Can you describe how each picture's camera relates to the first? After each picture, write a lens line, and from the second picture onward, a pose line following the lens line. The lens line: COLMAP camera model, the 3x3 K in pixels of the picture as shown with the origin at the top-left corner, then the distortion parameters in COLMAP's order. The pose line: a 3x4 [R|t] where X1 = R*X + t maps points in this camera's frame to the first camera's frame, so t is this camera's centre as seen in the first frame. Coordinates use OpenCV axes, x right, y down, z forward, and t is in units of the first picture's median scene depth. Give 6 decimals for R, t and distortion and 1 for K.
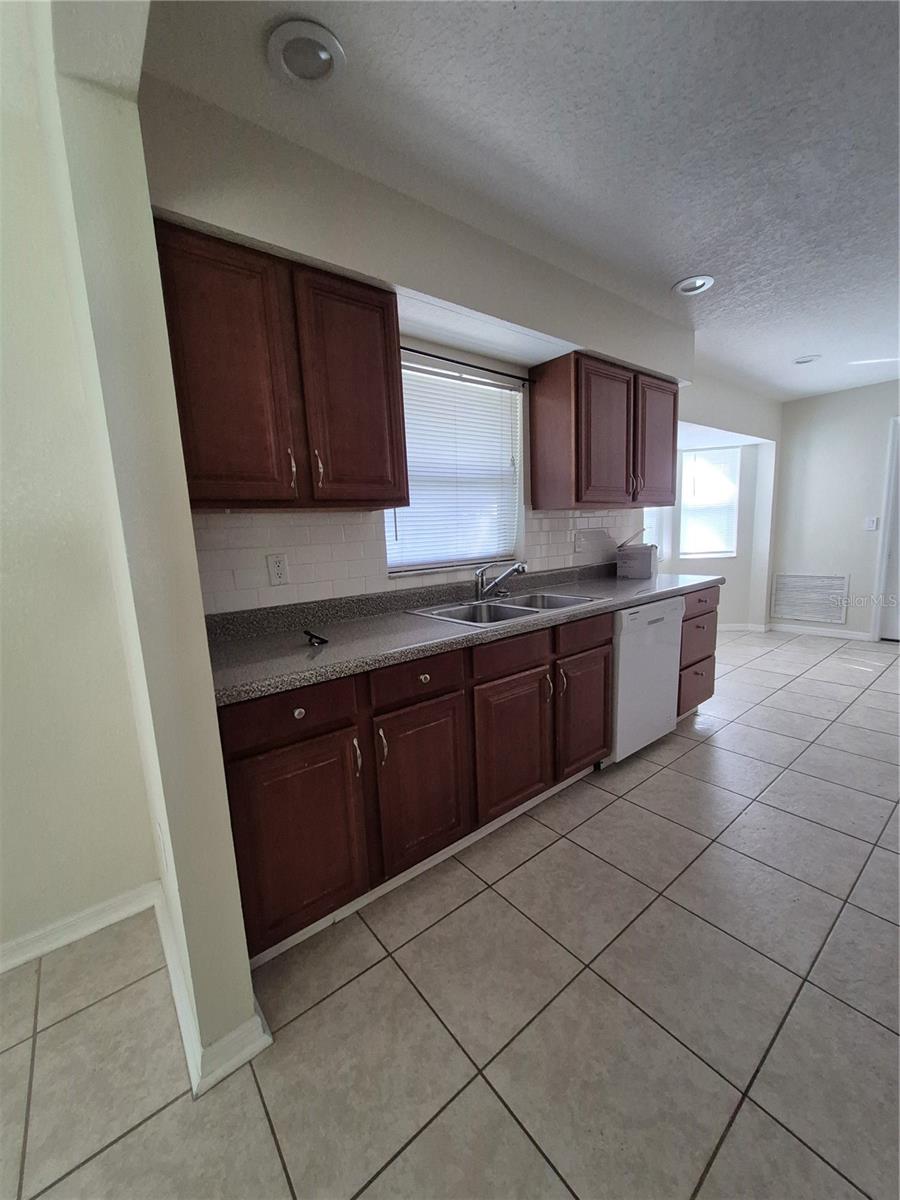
lens RADIAL K [[466.0, 0, 452.2], [0, 466.0, 606.8], [0, 0, 1]] dist [0.003080, -0.000594]
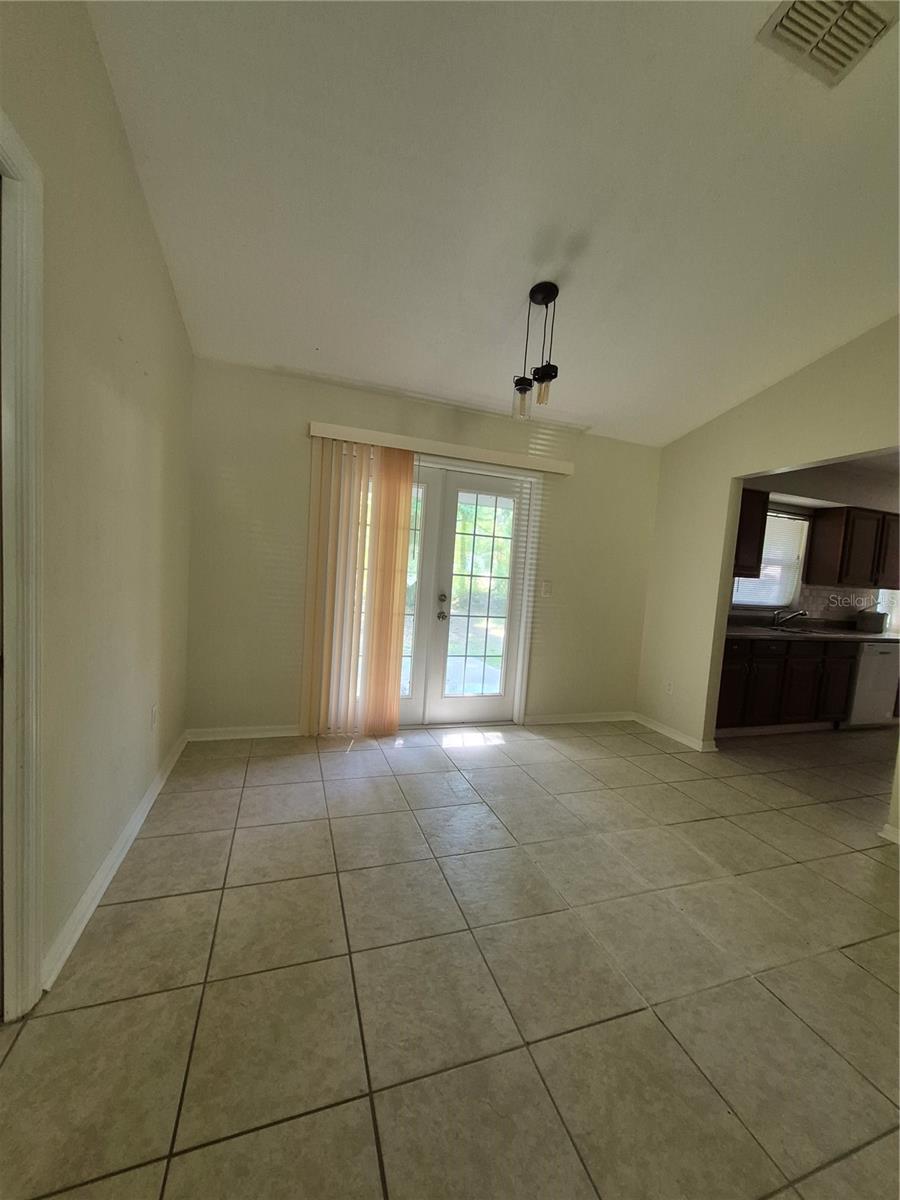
lens RADIAL K [[466.0, 0, 452.4], [0, 466.0, 605.0], [0, 0, 1]] dist [0.003080, -0.000594]
pose [[0.937751, 0.134811, -0.320076, -0.541733], [-0.162239, 0.984895, -0.060502, 0.213563], [0.307085, 0.108664, 0.945458, -1.166058]]
